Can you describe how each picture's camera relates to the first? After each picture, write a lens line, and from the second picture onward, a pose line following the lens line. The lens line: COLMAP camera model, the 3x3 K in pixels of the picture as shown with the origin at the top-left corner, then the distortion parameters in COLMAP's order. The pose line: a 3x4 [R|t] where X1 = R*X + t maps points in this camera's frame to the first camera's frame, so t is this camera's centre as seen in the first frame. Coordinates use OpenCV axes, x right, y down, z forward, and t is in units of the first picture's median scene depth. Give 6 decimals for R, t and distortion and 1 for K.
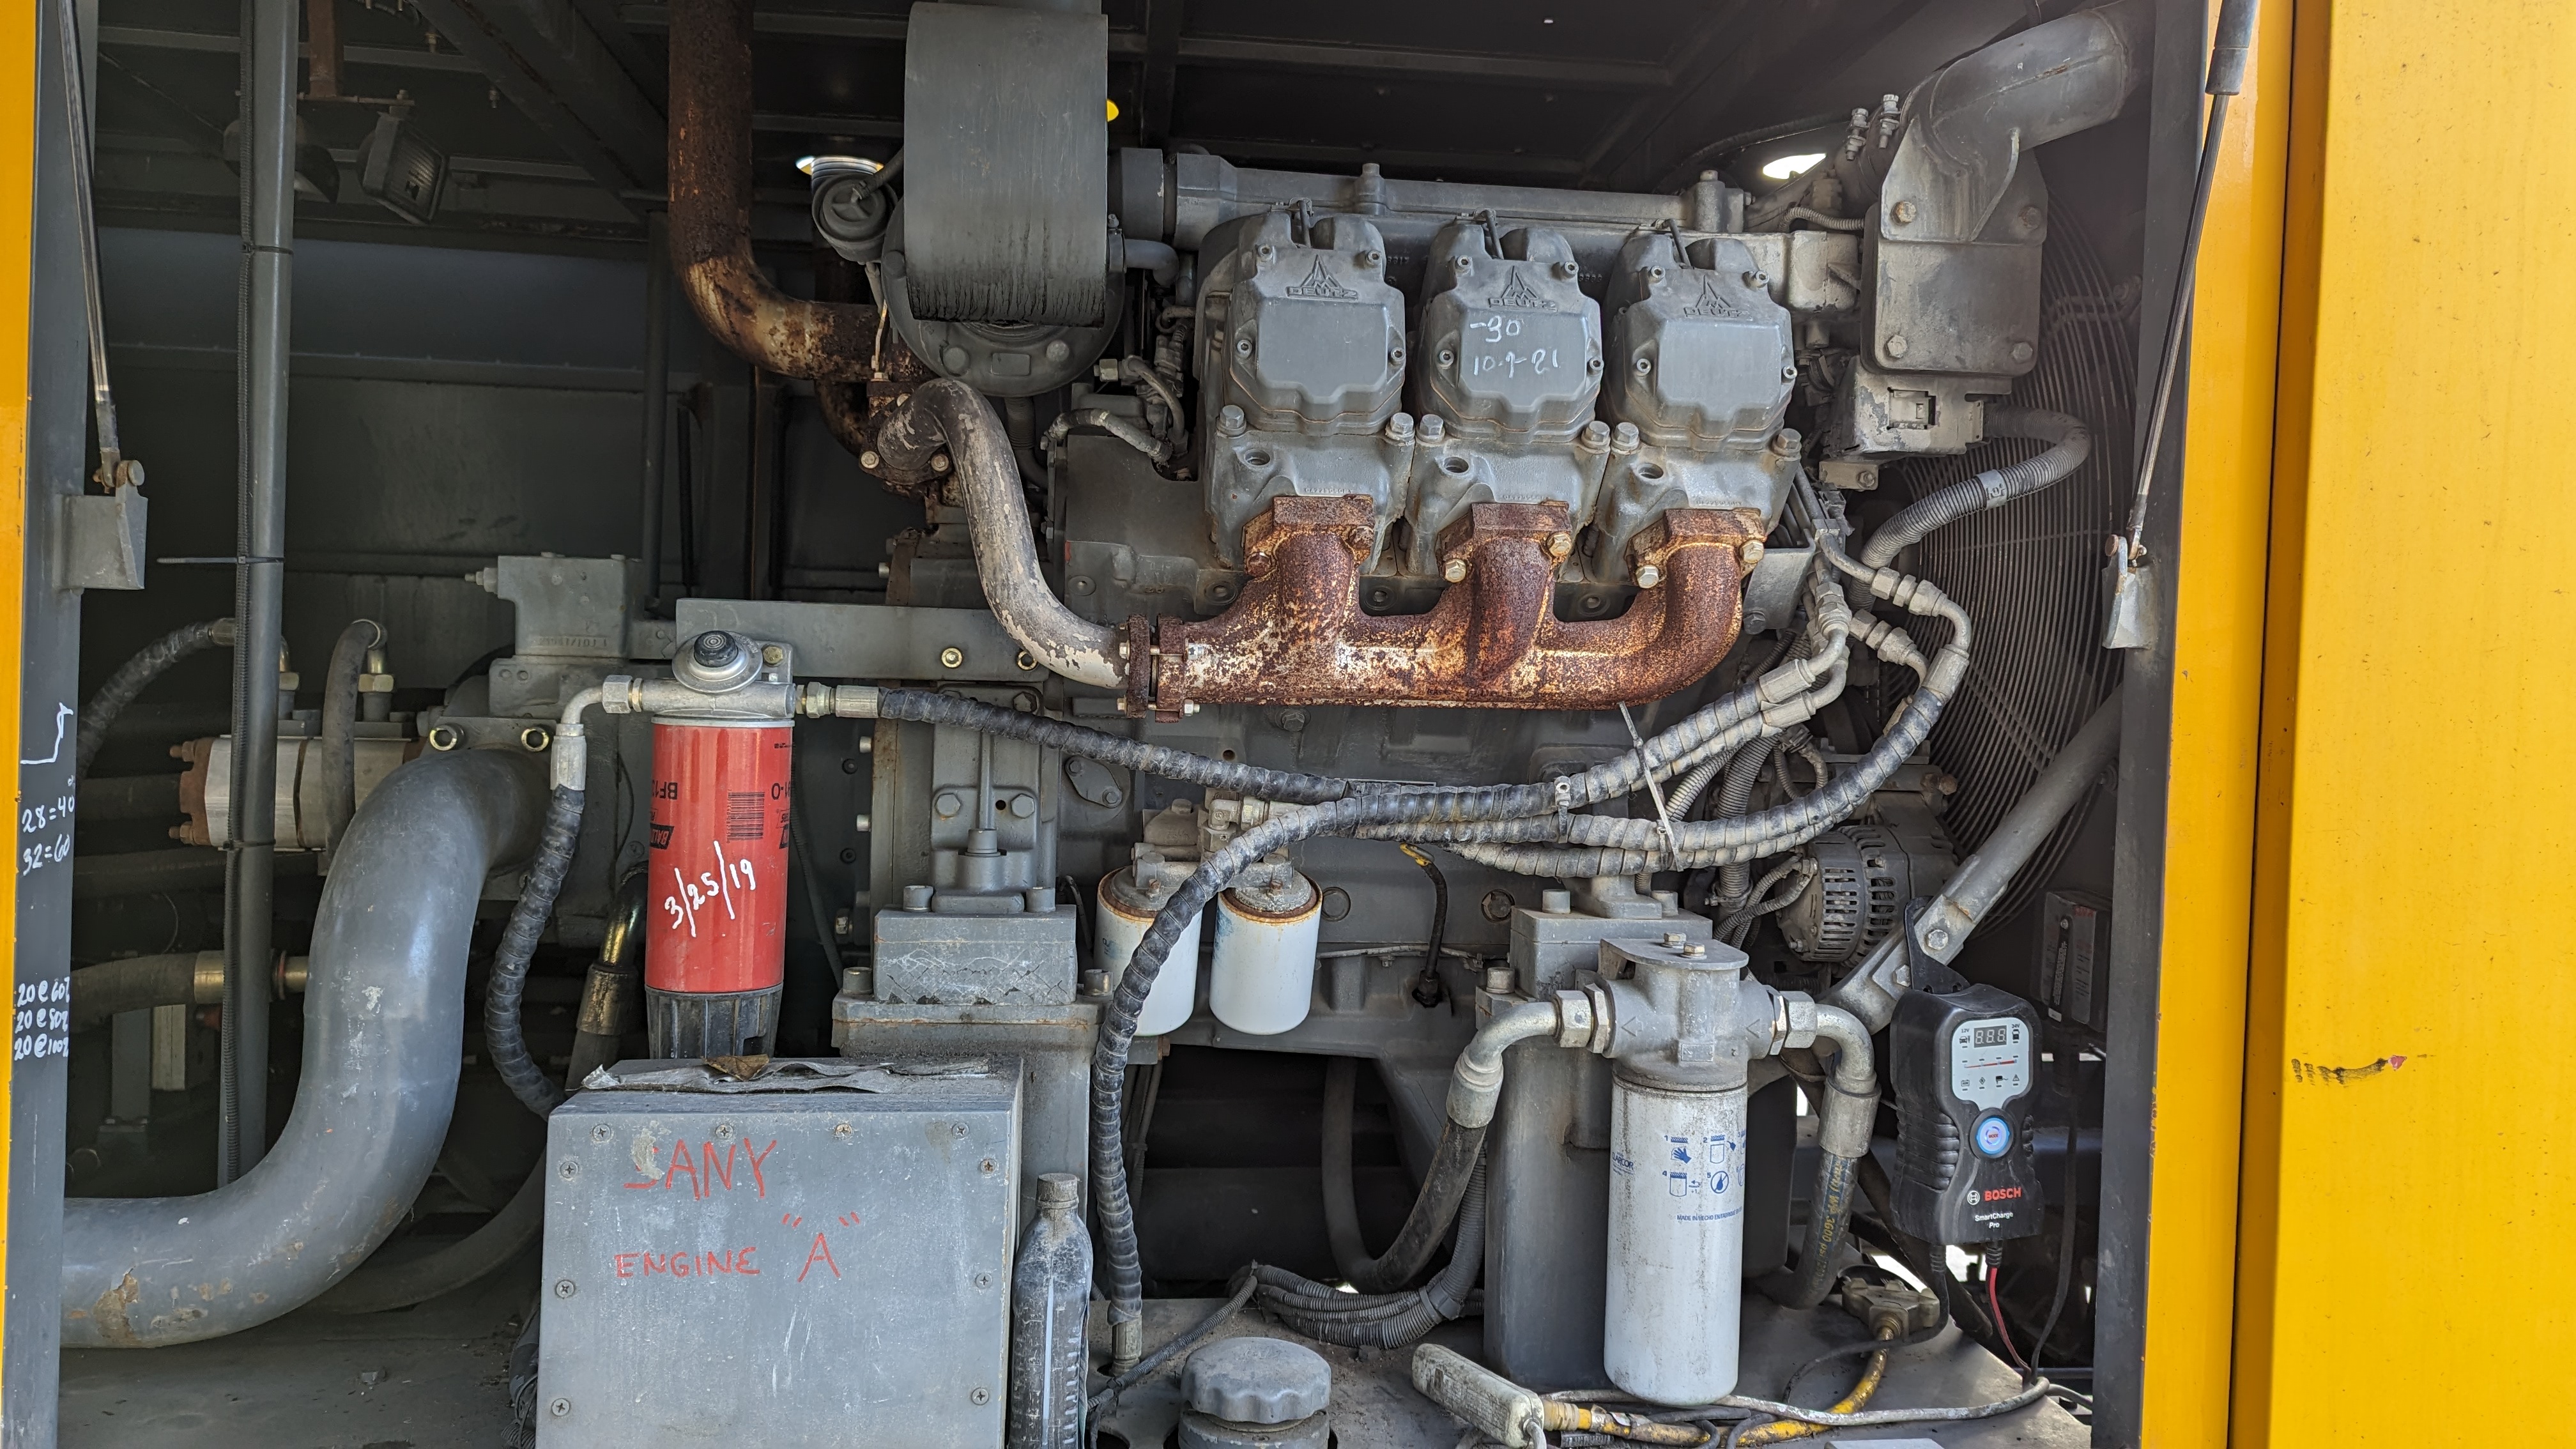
lens RADIAL K [[1847.2, 0, 1288.0], [0, 1847.2, 724.5], [0, 0, 1]] dist [0.063039, -0.056893]
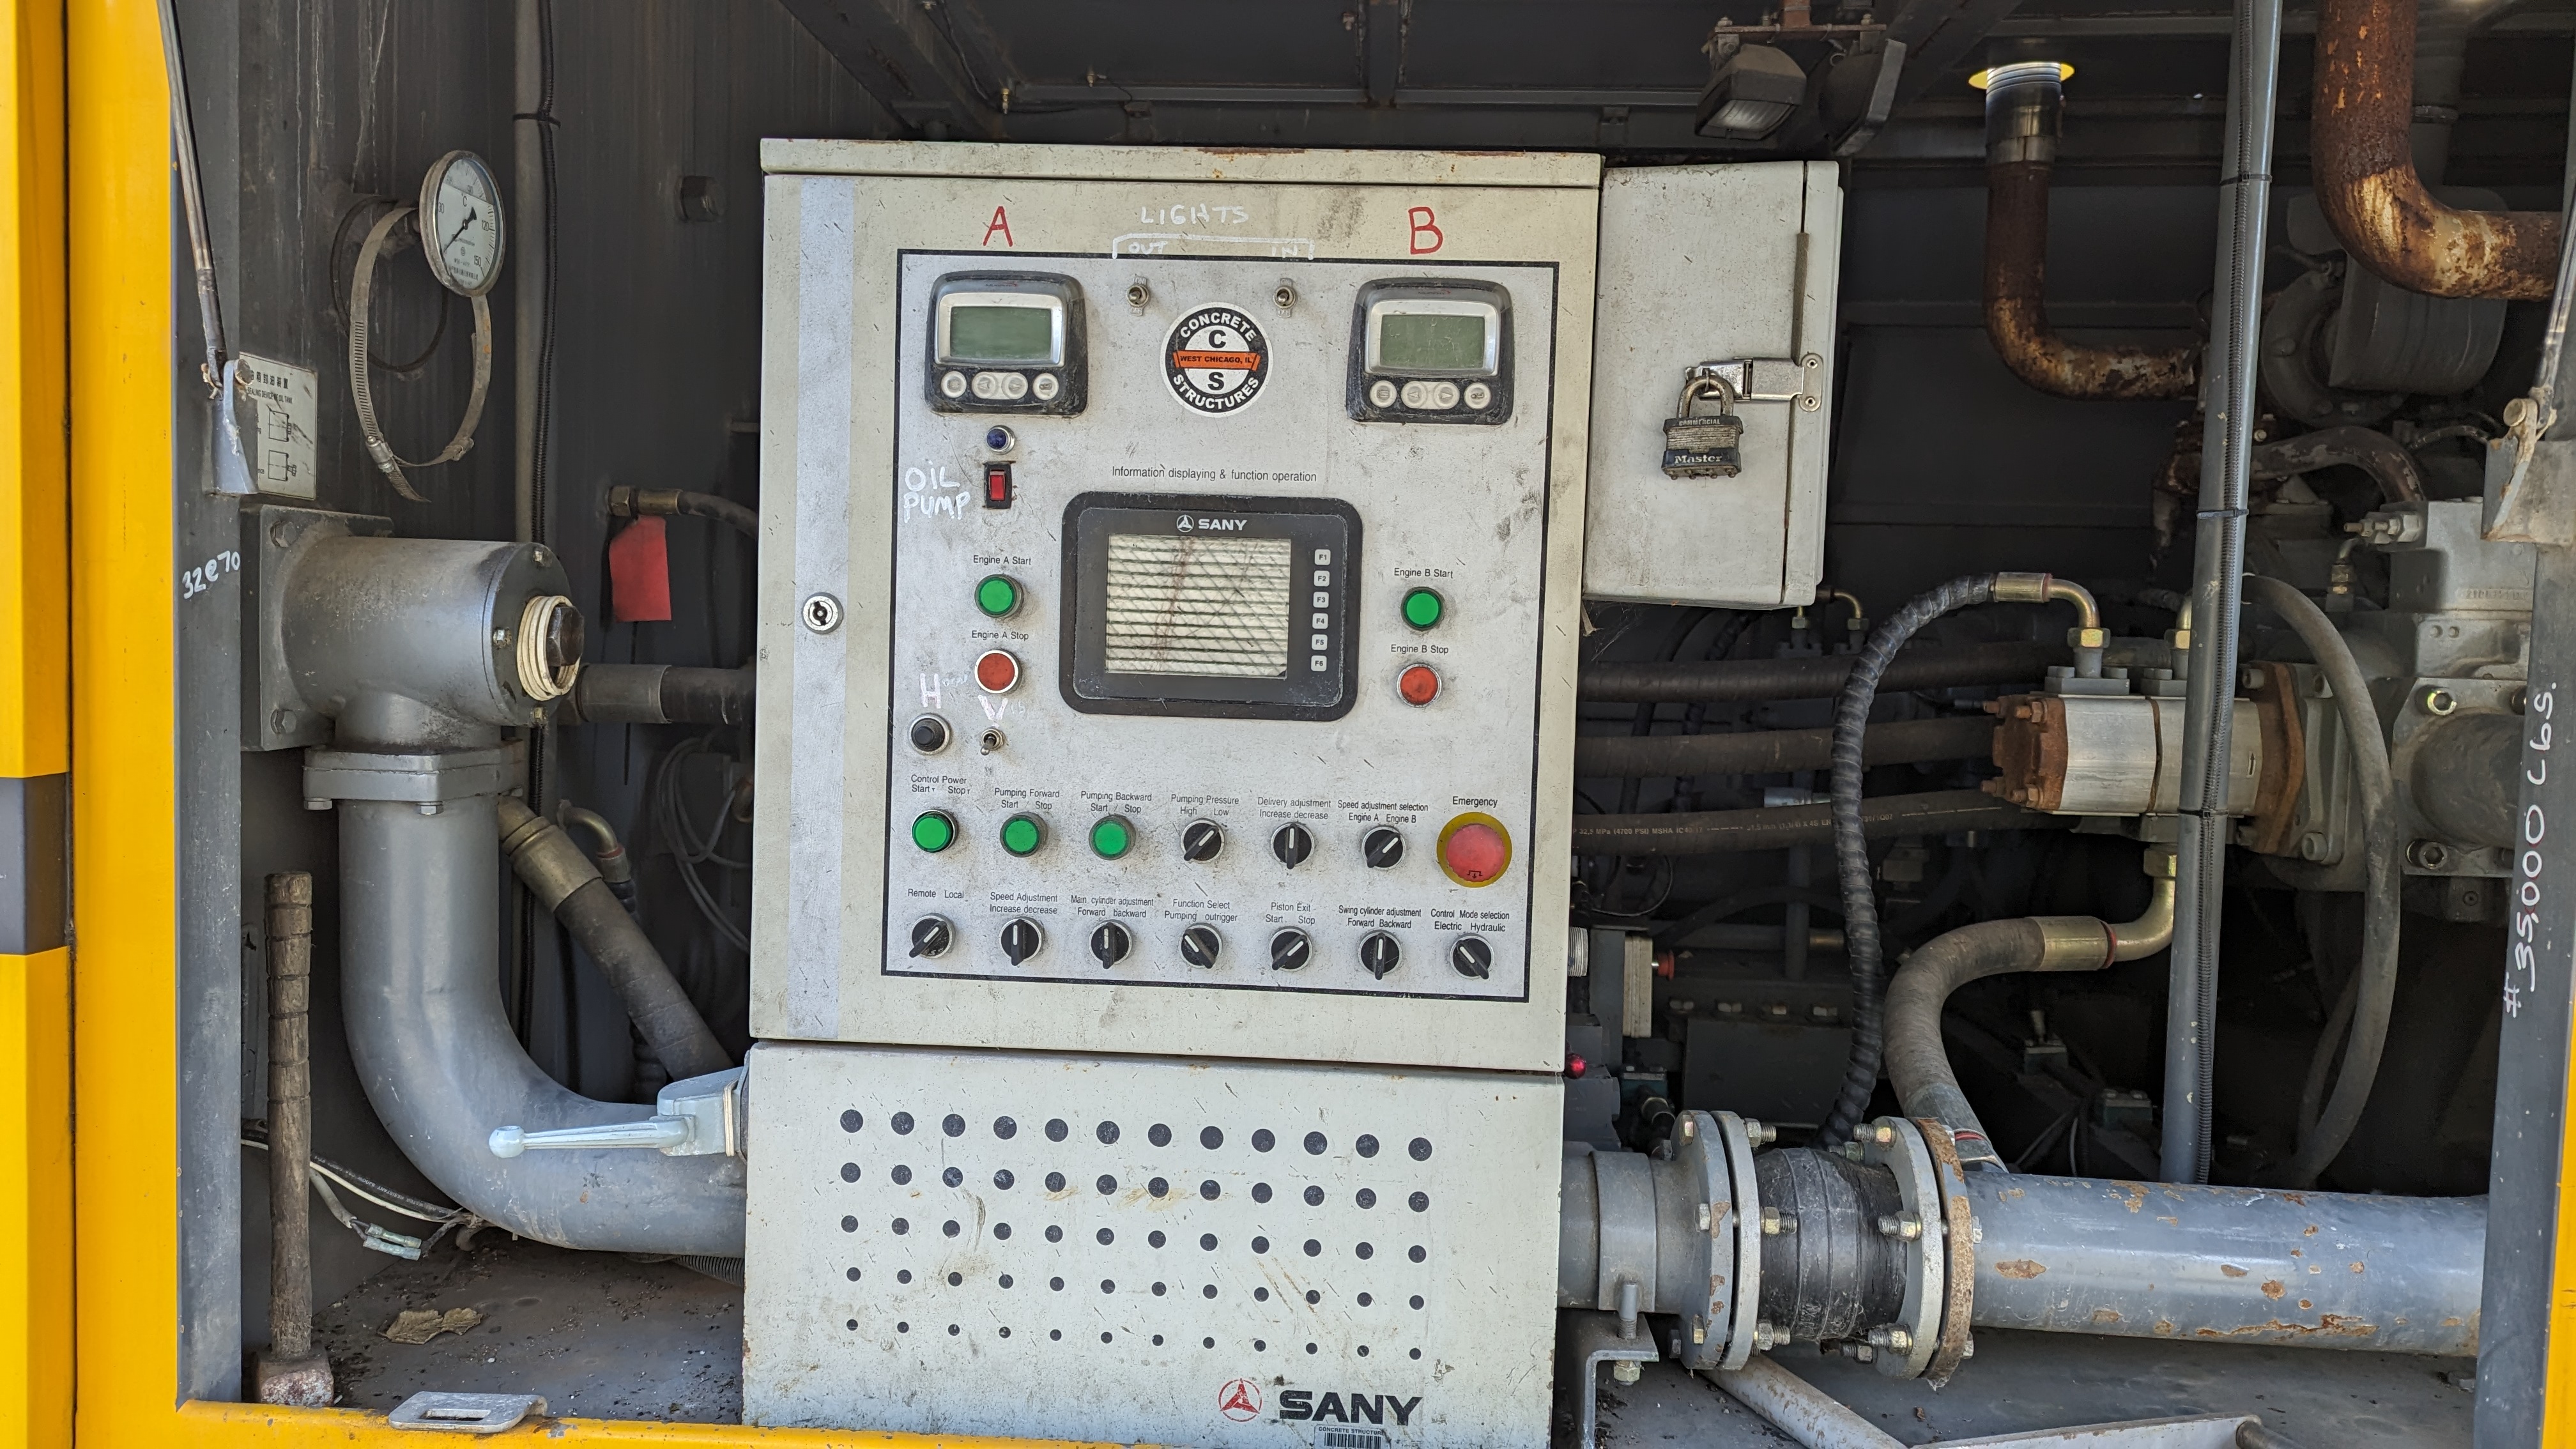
lens RADIAL K [[1847.2, 0, 1288.0], [0, 1847.2, 724.5], [0, 0, 1]] dist [0.063039, -0.056893]
pose [[0.985460, 0.006214, -0.169795, -0.683848], [0.000720, 0.999169, 0.040748, -0.015674], [0.169907, -0.040278, 0.984637, -0.009507]]
